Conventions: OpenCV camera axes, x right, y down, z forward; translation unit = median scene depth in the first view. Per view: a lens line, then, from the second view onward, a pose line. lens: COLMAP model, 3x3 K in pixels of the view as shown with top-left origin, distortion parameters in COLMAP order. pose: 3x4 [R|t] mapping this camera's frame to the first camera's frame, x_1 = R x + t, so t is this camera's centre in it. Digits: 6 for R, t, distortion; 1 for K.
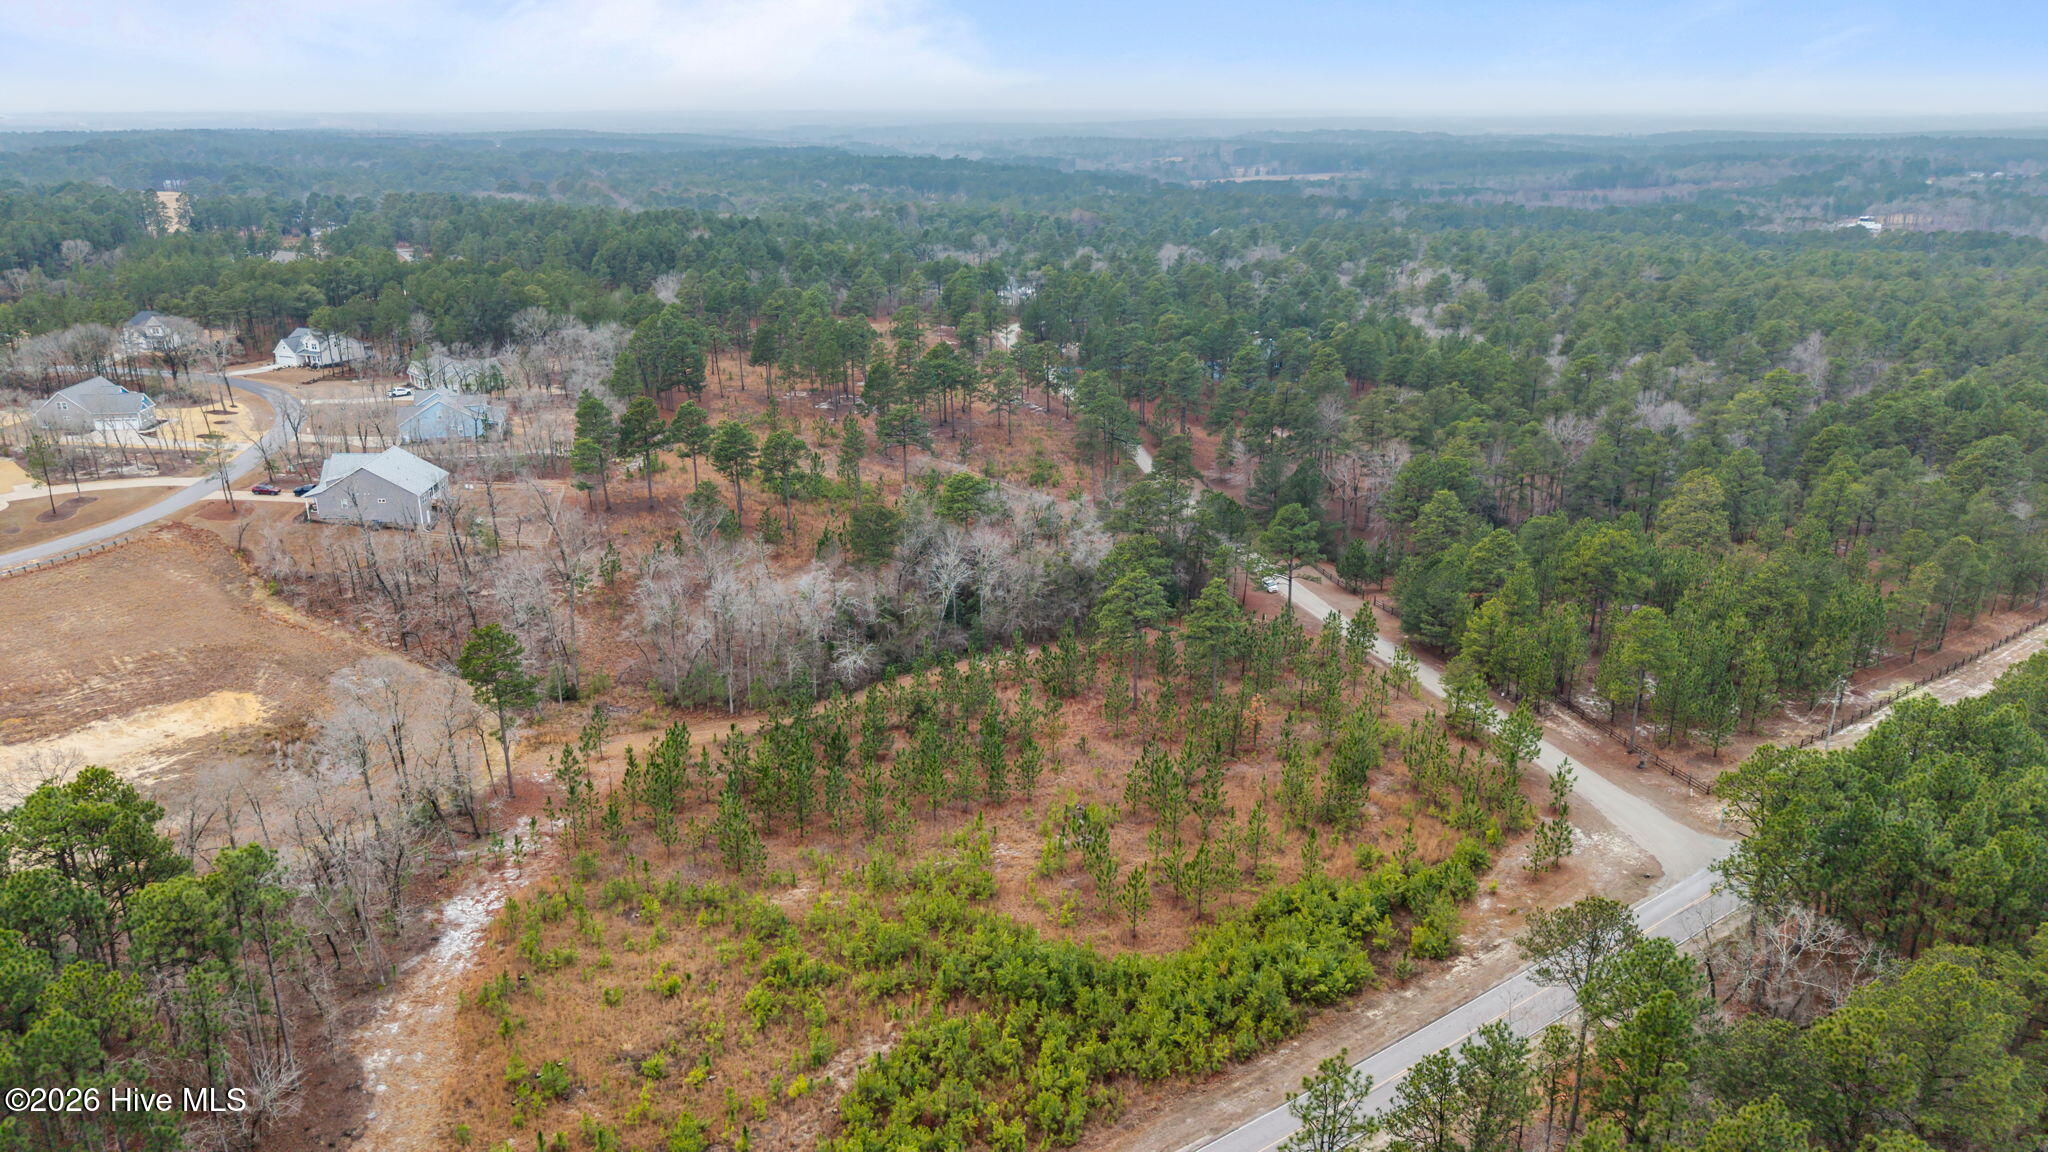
lens RADIAL K [[1377.5, 0, 1024.0], [0, 1377.5, 576.0], [0, 0, 1]] dist [0.005764, -0.003023]
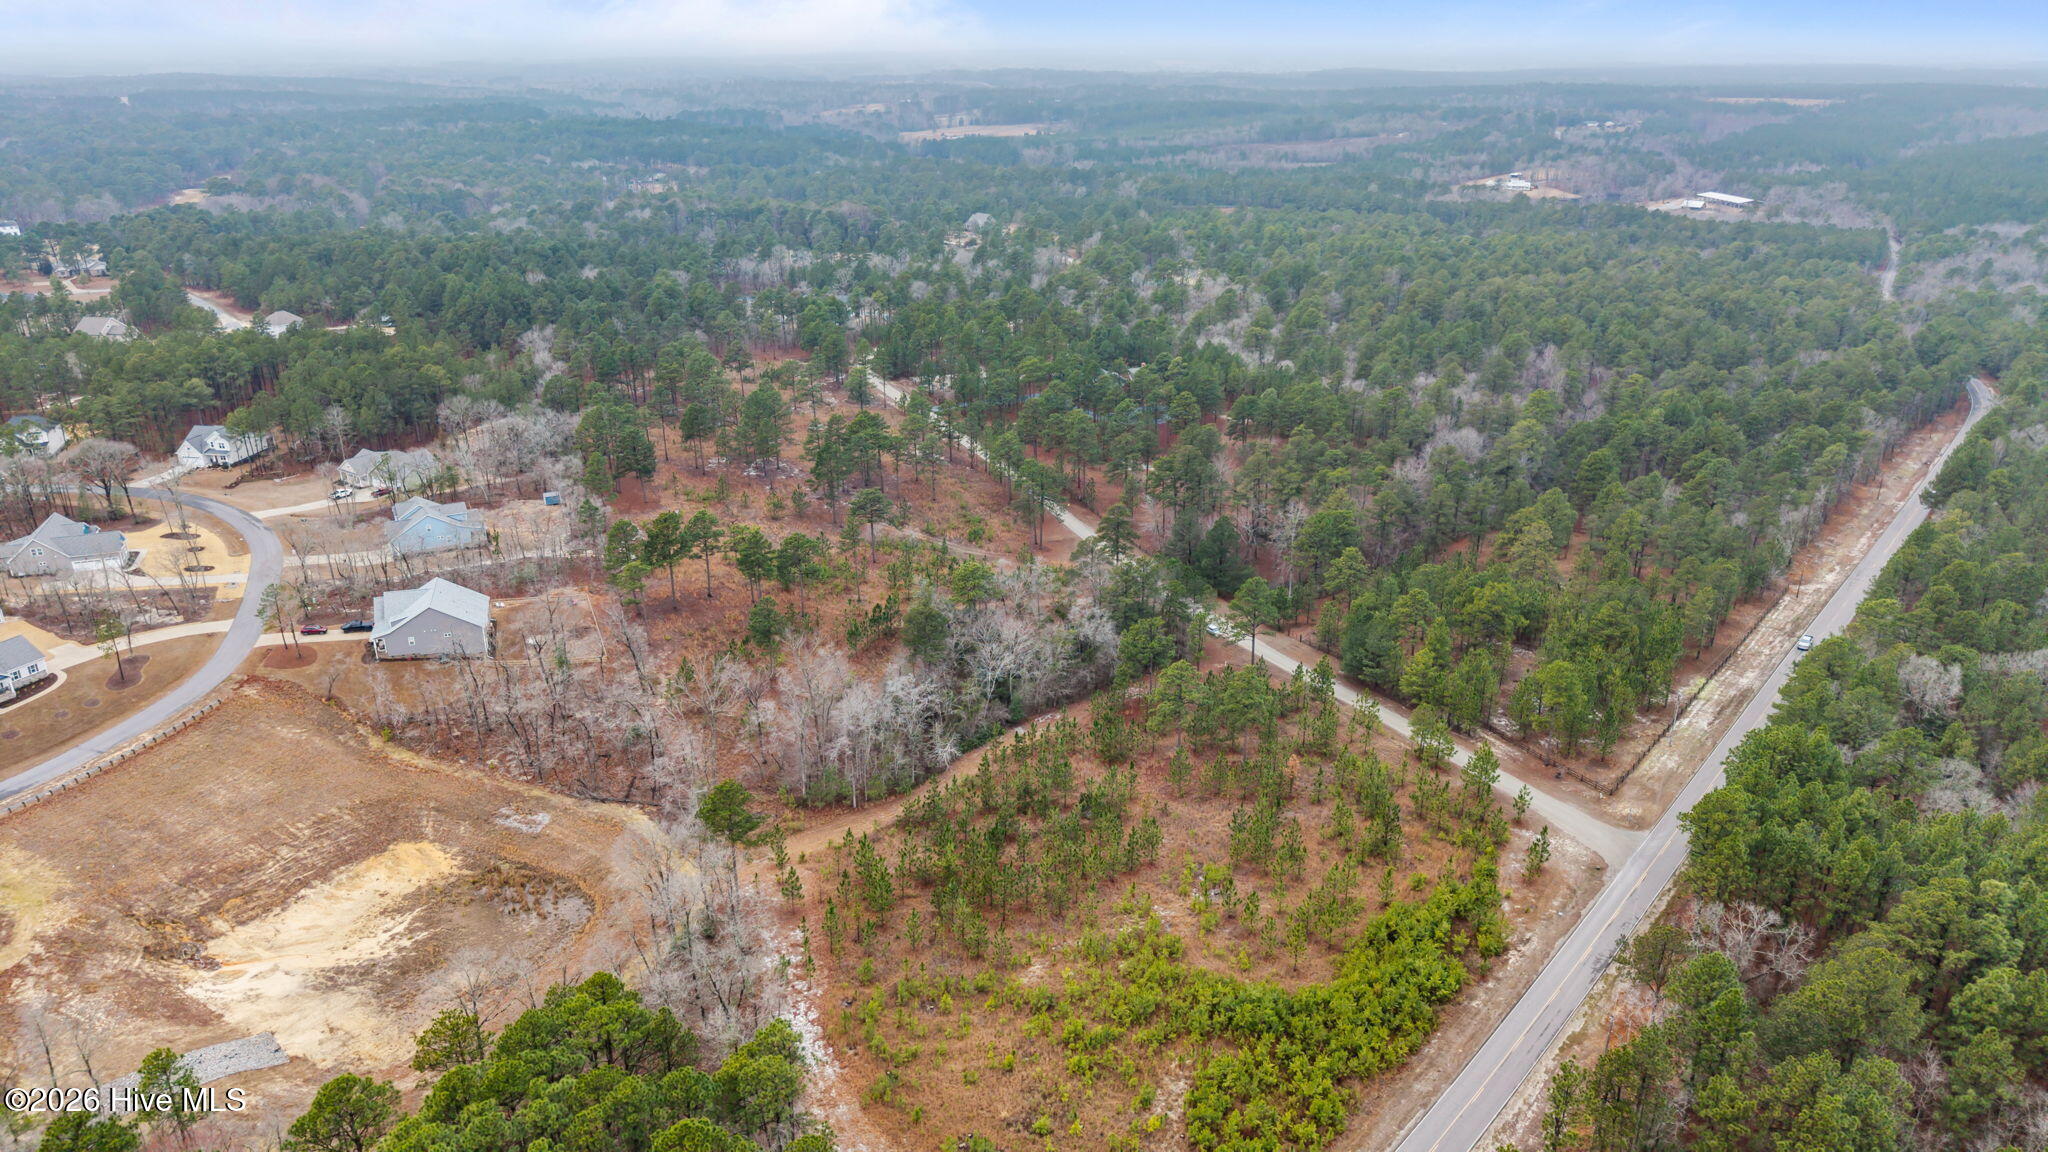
lens RADIAL K [[1377.5, 0, 1024.0], [0, 1377.5, 576.0], [0, 0, 1]] dist [0.005764, -0.003023]
pose [[0.973298, -0.084468, 0.213439, -0.282585], [0.073228, 0.995506, 0.060043, -0.148578], [-0.217551, -0.042810, 0.975110, -0.172709]]
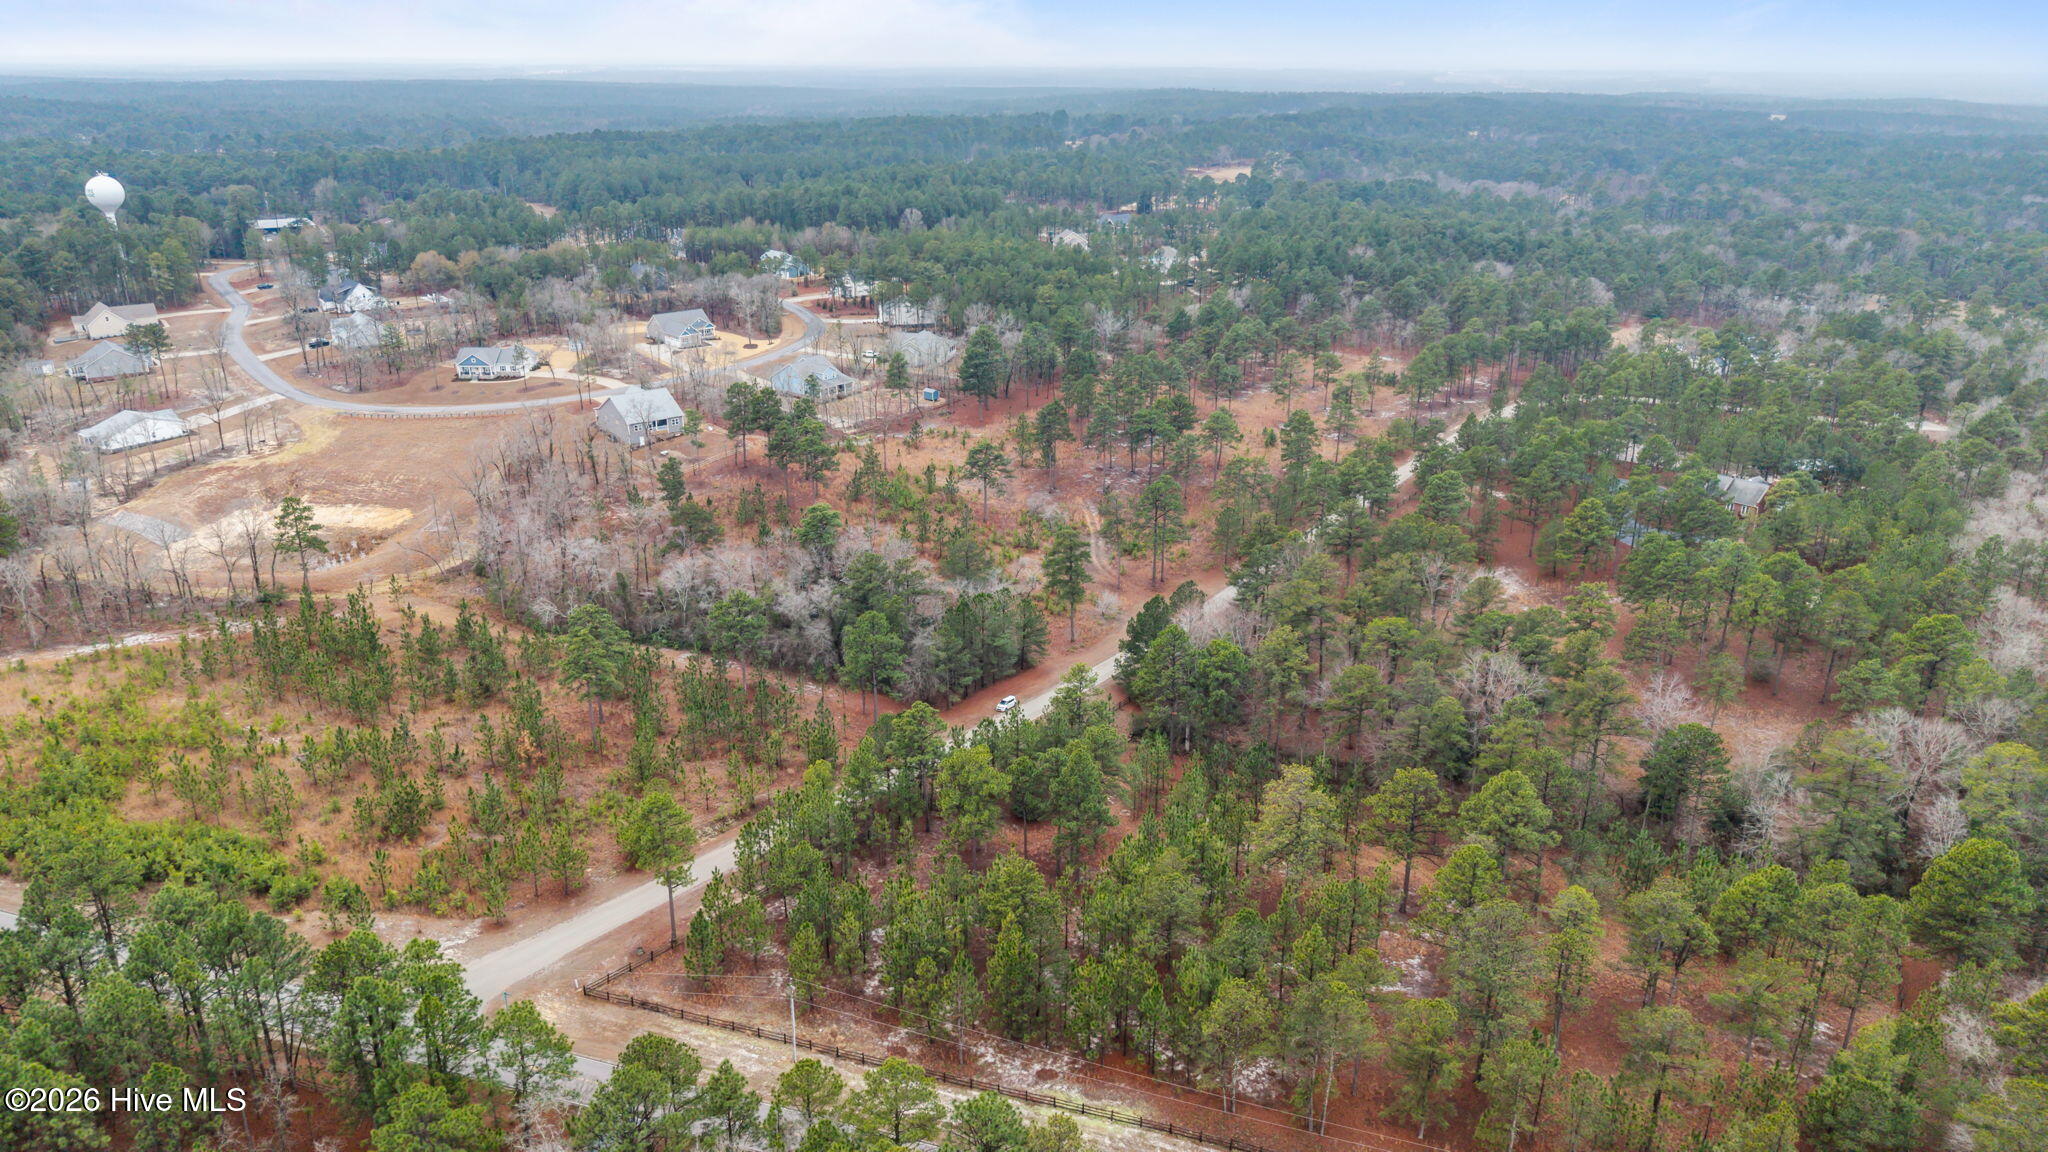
lens RADIAL K [[1343.9, 0, 1024.0], [0, 1343.9, 576.0], [0, 0, 1]] dist [-0.002836, -0.001109]
pose [[0.599982, 0.287861, -0.746430, 0.998249], [-0.263357, 0.952086, 0.155485, -0.260045], [0.755423, 0.103290, 0.647045, 0.479061]]
